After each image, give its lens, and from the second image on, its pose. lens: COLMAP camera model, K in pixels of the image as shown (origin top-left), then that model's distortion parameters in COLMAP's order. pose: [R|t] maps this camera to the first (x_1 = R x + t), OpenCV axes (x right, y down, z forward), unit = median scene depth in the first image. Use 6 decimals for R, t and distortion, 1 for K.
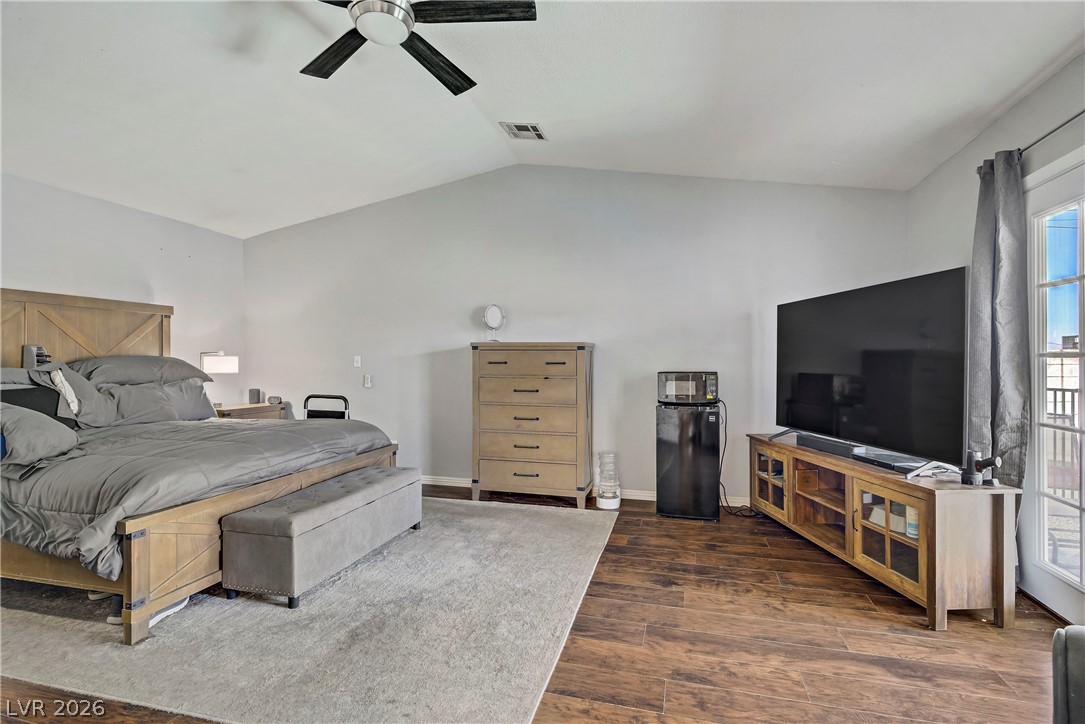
lens RADIAL K [[516.2, 0, 547.5], [0, 516.2, 362.4], [0, 0, 1]] dist [-0.003252, -0.000880]
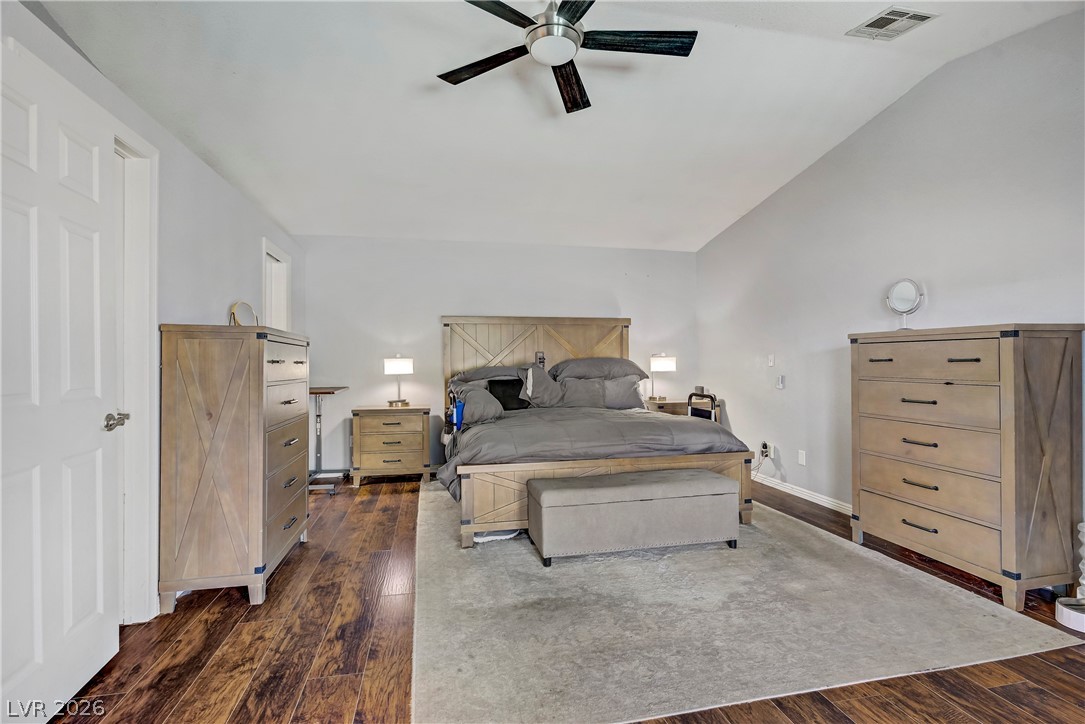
lens RADIAL K [[516.2, 0, 549.5], [0, 516.2, 363.9], [0, 0, 1]] dist [-0.003252, -0.000880]
pose [[0.461975, -0.003490, -0.886886, 0.374940], [0.006191, 0.999981, -0.000711, 0.003654], [0.886871, -0.005162, 0.461988, 0.293496]]
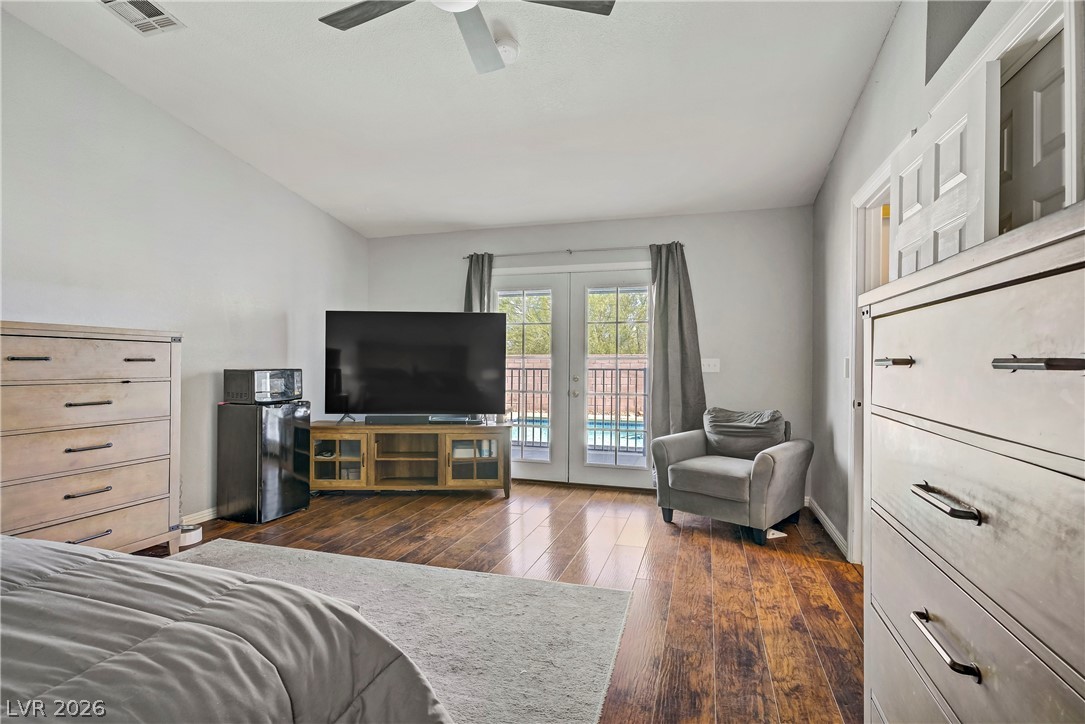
lens RADIAL K [[516.2, 0, 549.3], [0, 516.2, 362.7], [0, 0, 1]] dist [-0.003252, -0.000880]
pose [[0.035040, -0.002785, 0.999382, -0.729318], [-0.007678, 0.999966, 0.003056, -0.001376], [-0.999356, -0.007780, 0.035018, 0.471657]]
